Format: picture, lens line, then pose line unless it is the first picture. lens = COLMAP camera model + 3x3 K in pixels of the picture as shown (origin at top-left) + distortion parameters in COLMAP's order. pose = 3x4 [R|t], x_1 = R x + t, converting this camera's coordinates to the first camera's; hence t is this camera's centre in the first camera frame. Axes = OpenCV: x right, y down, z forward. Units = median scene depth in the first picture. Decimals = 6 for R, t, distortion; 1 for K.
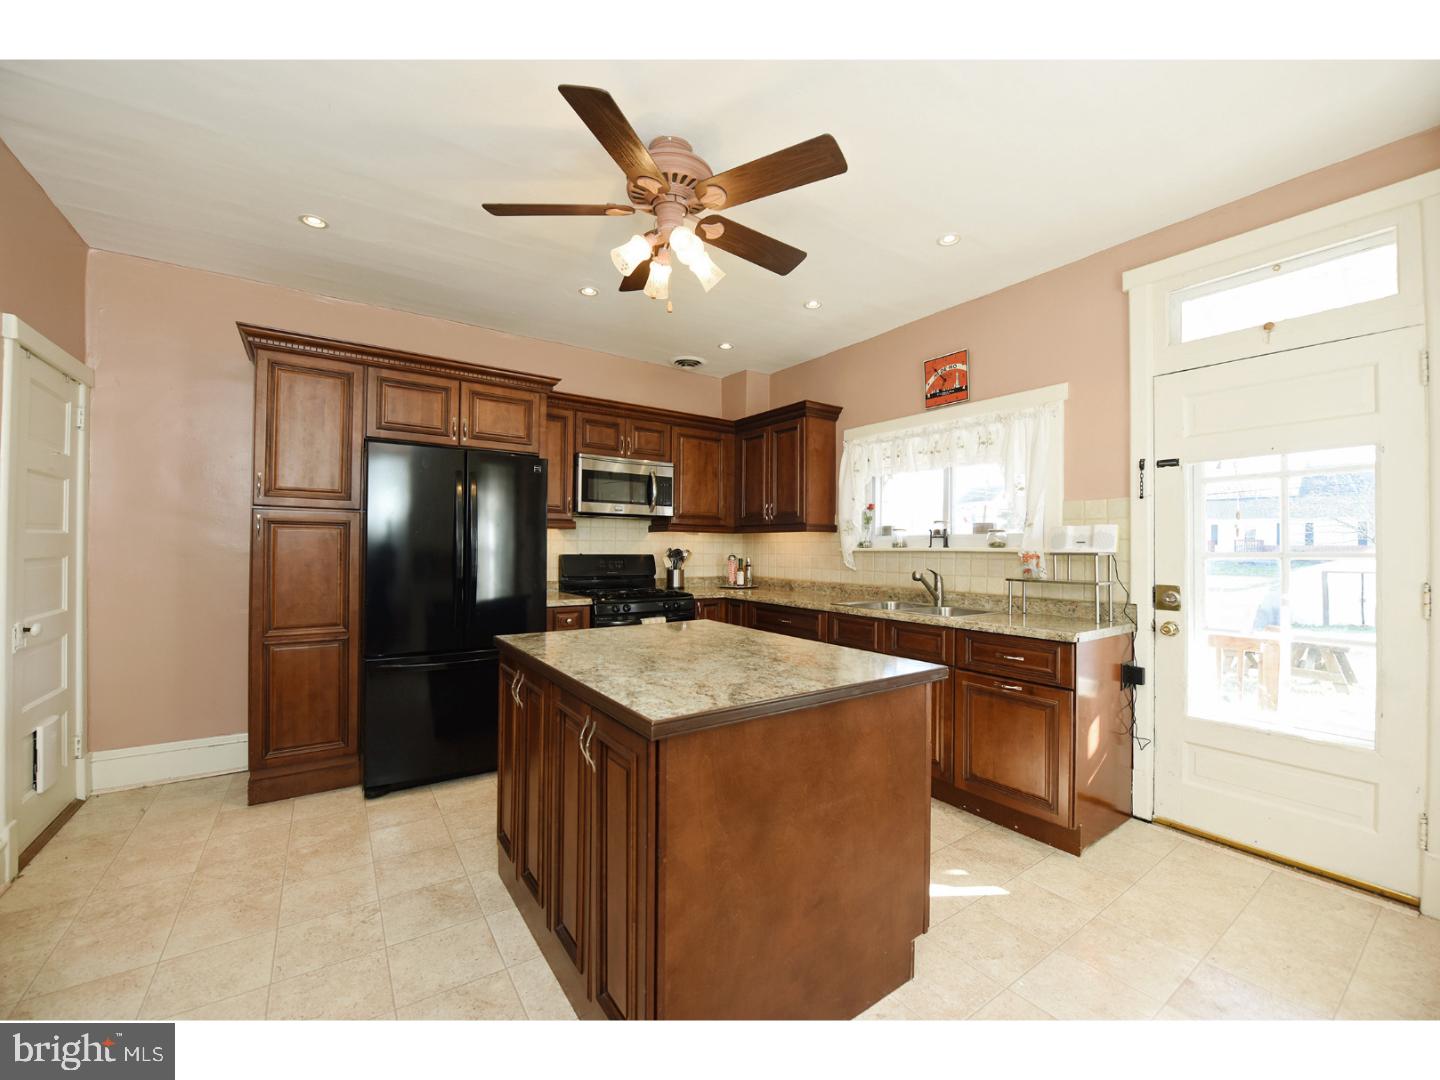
lens RADIAL K [[574.0, 0, 734.2], [0, 574.0, 540.4], [0, 0, 1]] dist [-0.017147, -0.005061]
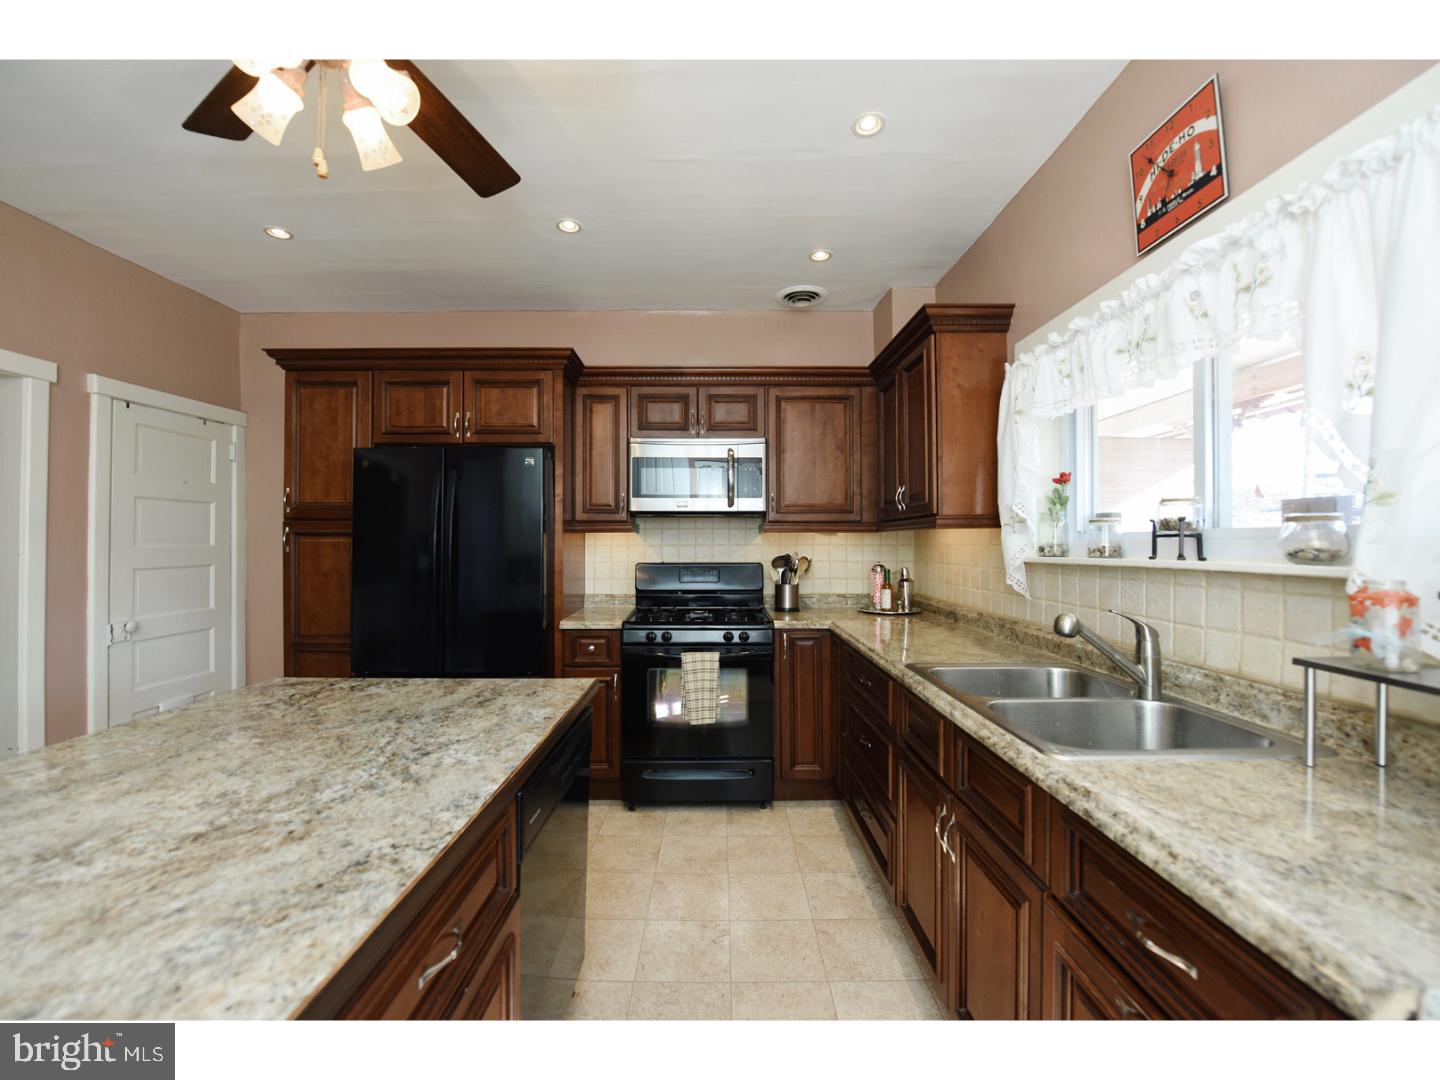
lens RADIAL K [[589.3, 0, 721.7], [0, 589.3, 537.2], [0, 0, 1]] dist [-0.010496, -0.005929]
pose [[0.811693, -0.014652, -0.583901, 0.330685], [0.014785, 0.999880, -0.004537, -0.007599], [0.583897, -0.004950, 0.811812, 0.425259]]
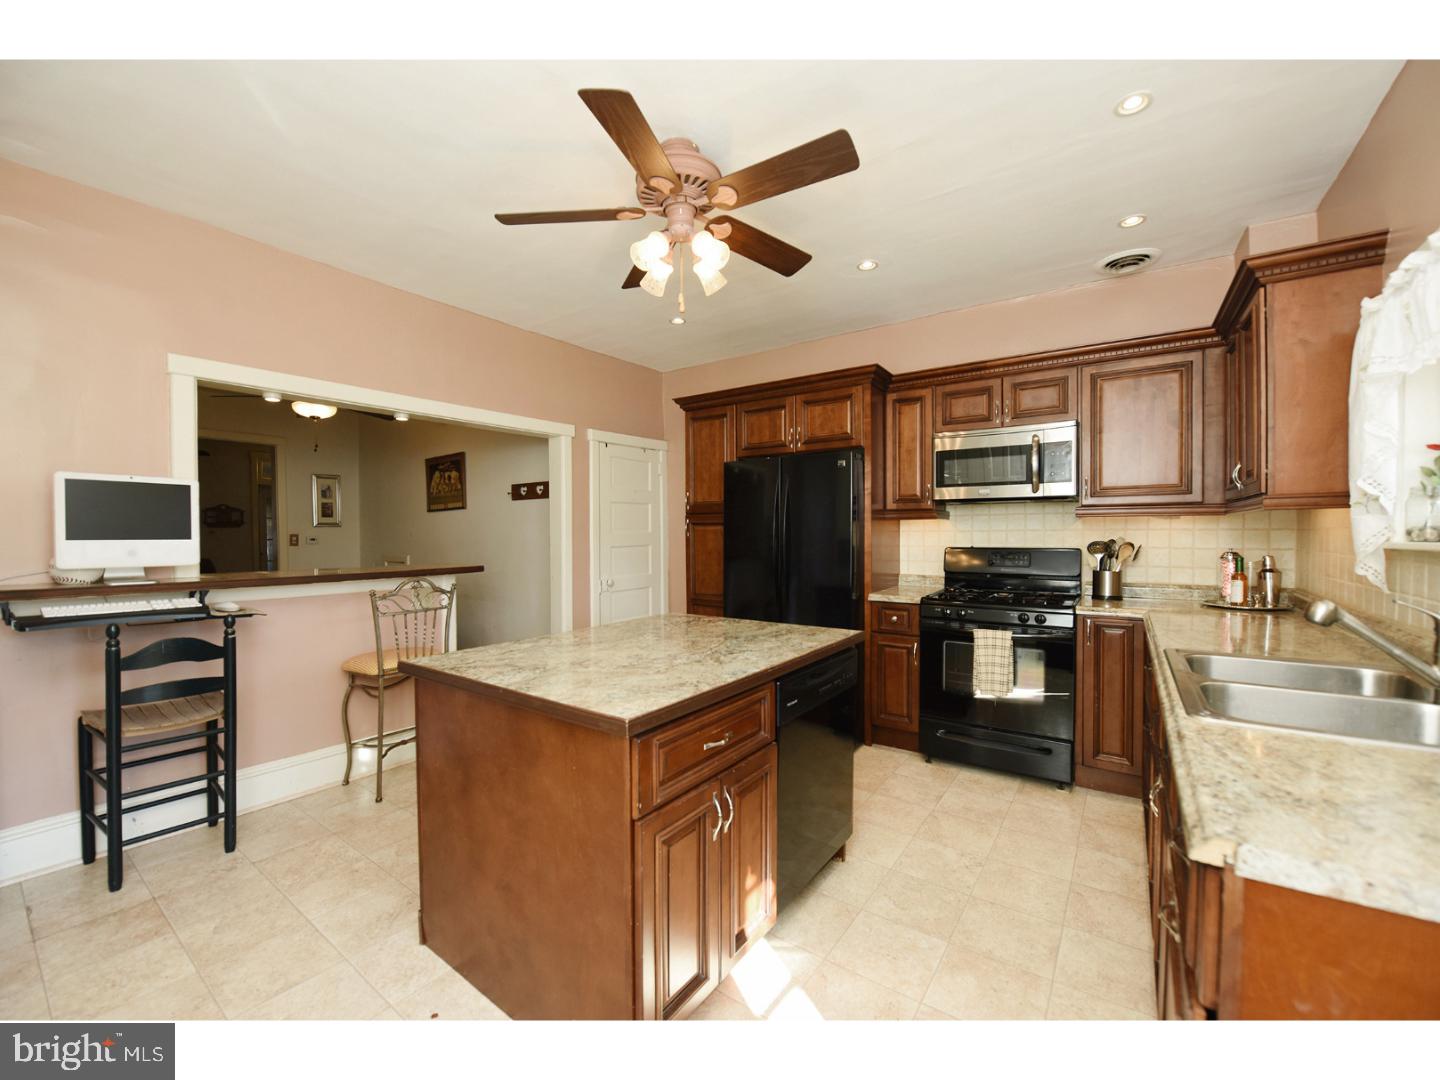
lens RADIAL K [[589.3, 0, 721.7], [0, 589.3, 537.2], [0, 0, 1]] dist [-0.010496, -0.005929]
pose [[0.324663, -0.001004, -0.945829, 0.511411], [0.019906, 0.999785, 0.005772, -0.003492], [0.945620, -0.020702, 0.324614, 0.409080]]
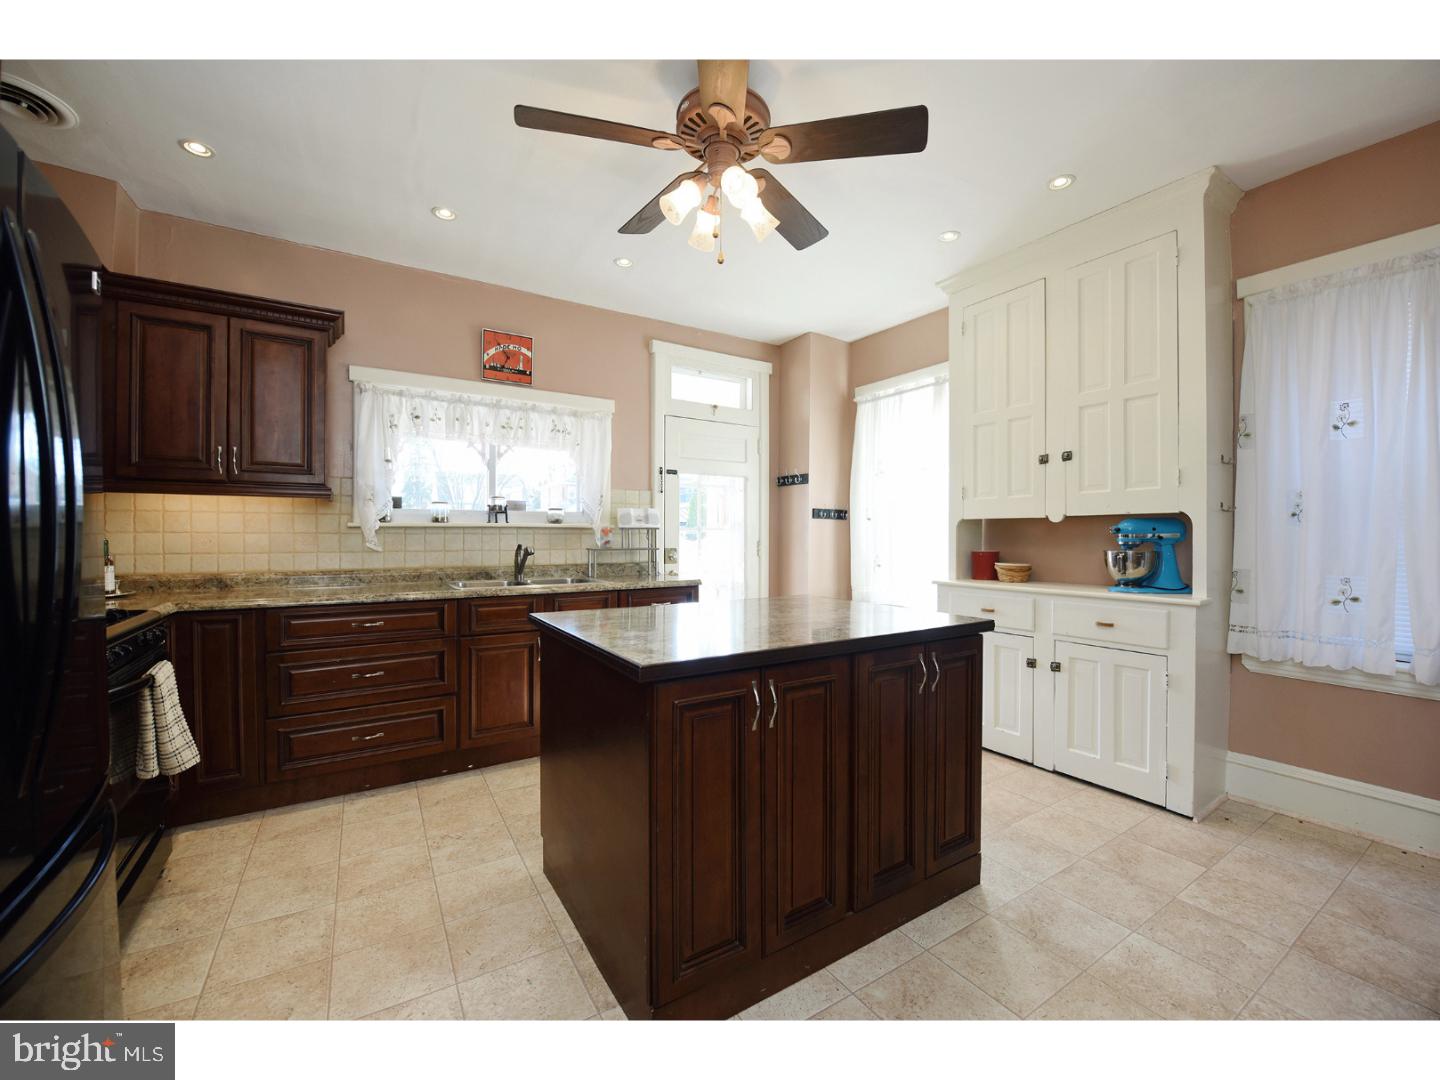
lens RADIAL K [[574.0, 0, 734.2], [0, 574.0, 540.4], [0, 0, 1]] dist [-0.017147, -0.005061]
pose [[0.040274, -0.016936, 0.999045, -0.605074], [-0.013613, 0.999754, 0.017497, 0.018859], [-0.999096, -0.014304, 0.040033, 0.533713]]
